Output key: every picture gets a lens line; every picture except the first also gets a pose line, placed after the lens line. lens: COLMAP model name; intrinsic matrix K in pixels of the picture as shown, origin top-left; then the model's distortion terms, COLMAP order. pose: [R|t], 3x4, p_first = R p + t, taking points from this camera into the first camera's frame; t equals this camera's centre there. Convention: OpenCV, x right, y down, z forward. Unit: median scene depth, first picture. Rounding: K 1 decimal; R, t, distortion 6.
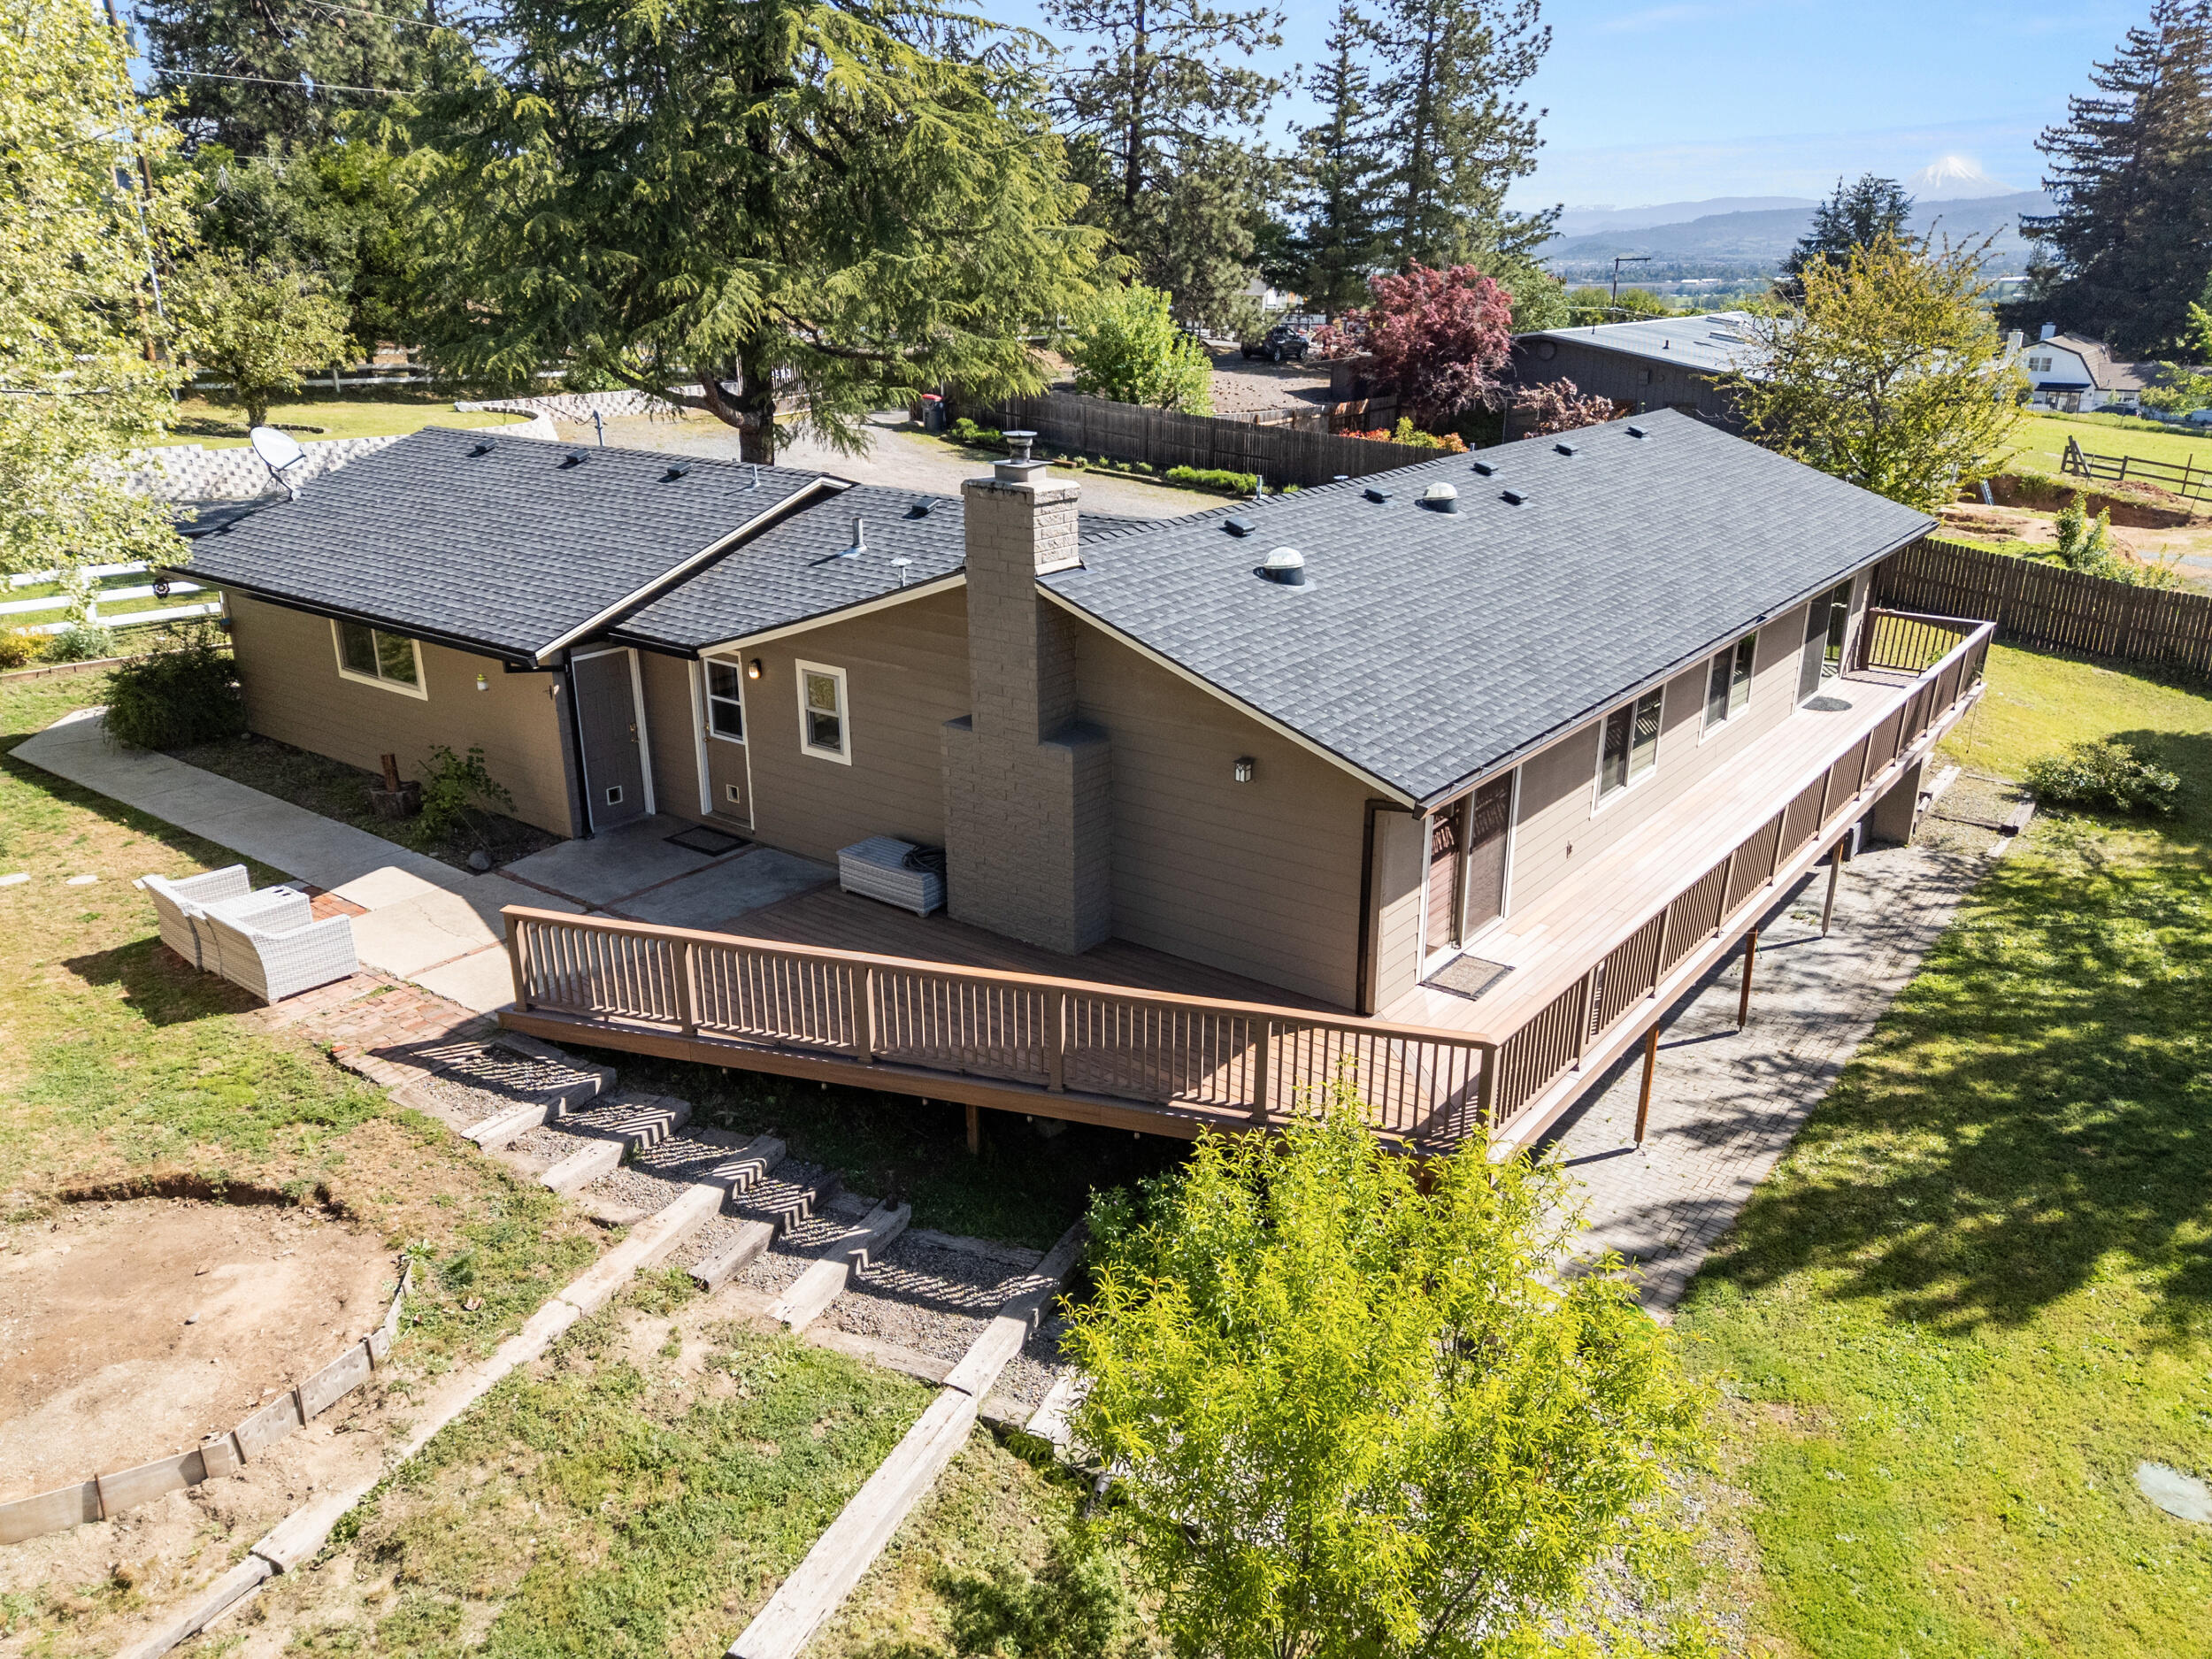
lens RADIAL K [[1586.4, 0, 1113.6], [0, 1586.4, 824.6], [0, 0, 1]] dist [0.052187, -0.058789]
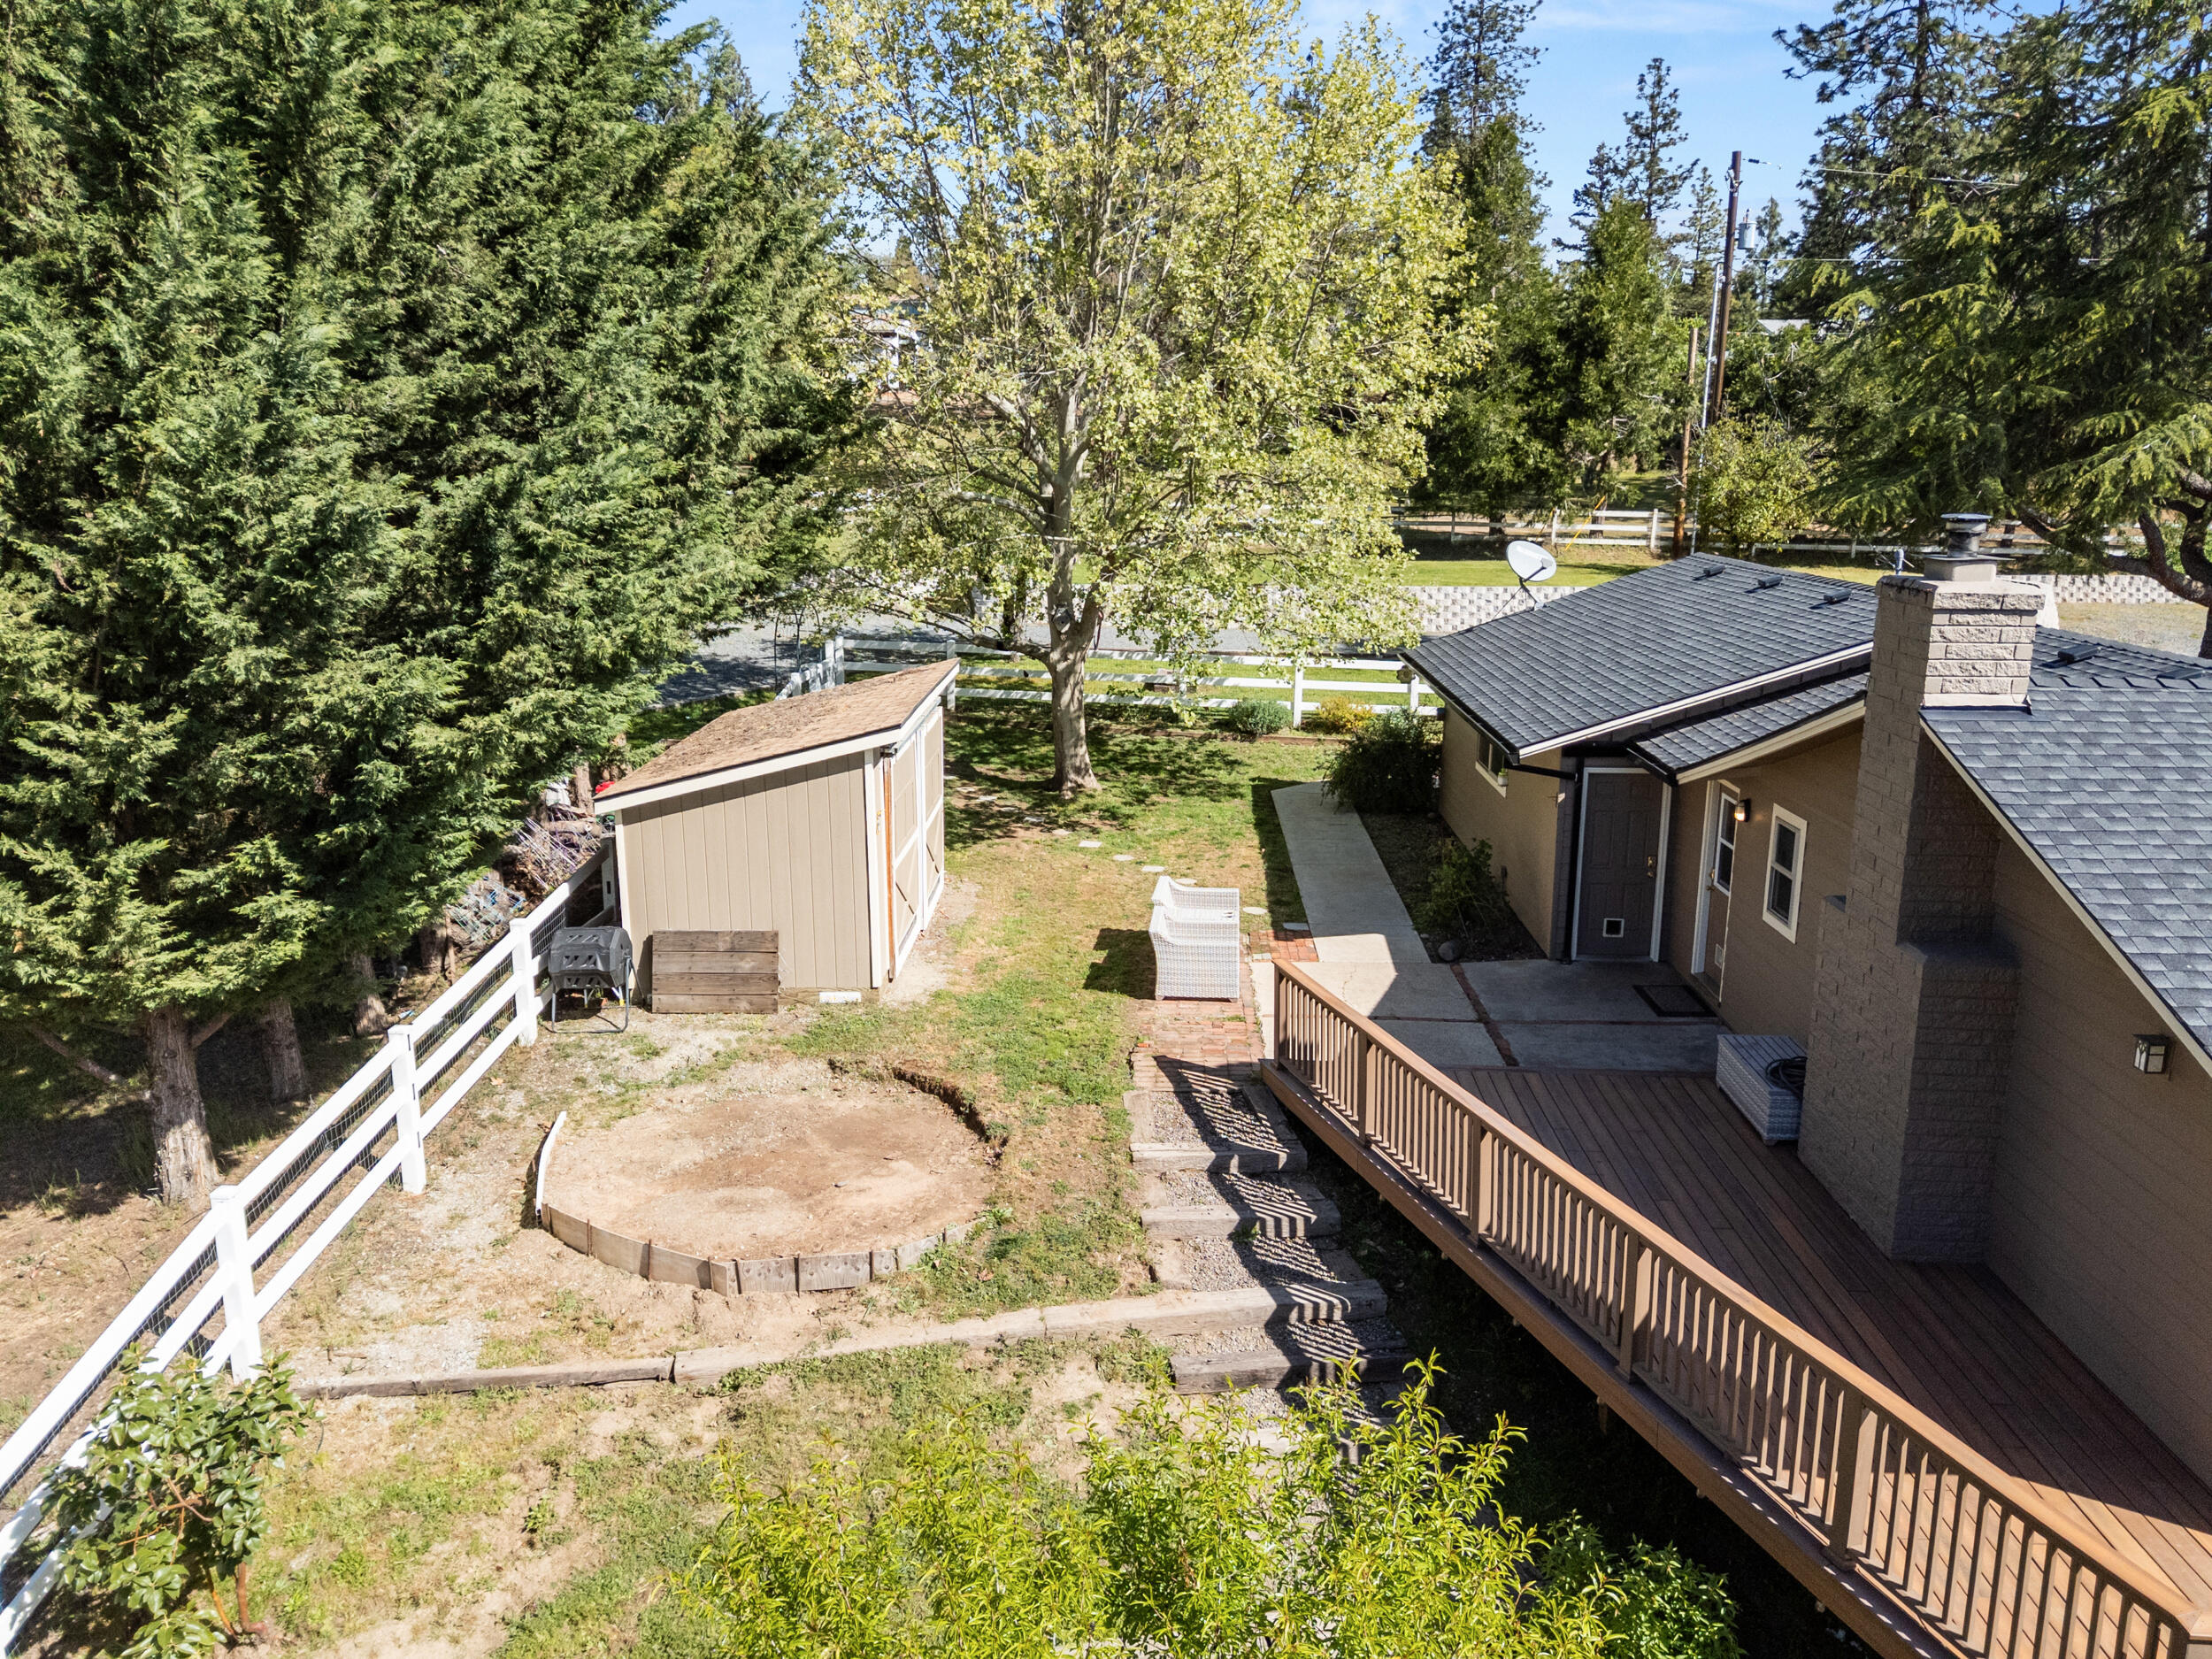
lens RADIAL K [[1586.4, 0, 1113.6], [0, 1586.4, 824.6], [0, 0, 1]] dist [0.052187, -0.058789]
pose [[0.571160, 0.184108, -0.799925, 0.341762], [-0.278384, 0.960212, 0.022228, -0.022186], [0.772190, 0.209991, 0.599688, 0.312626]]
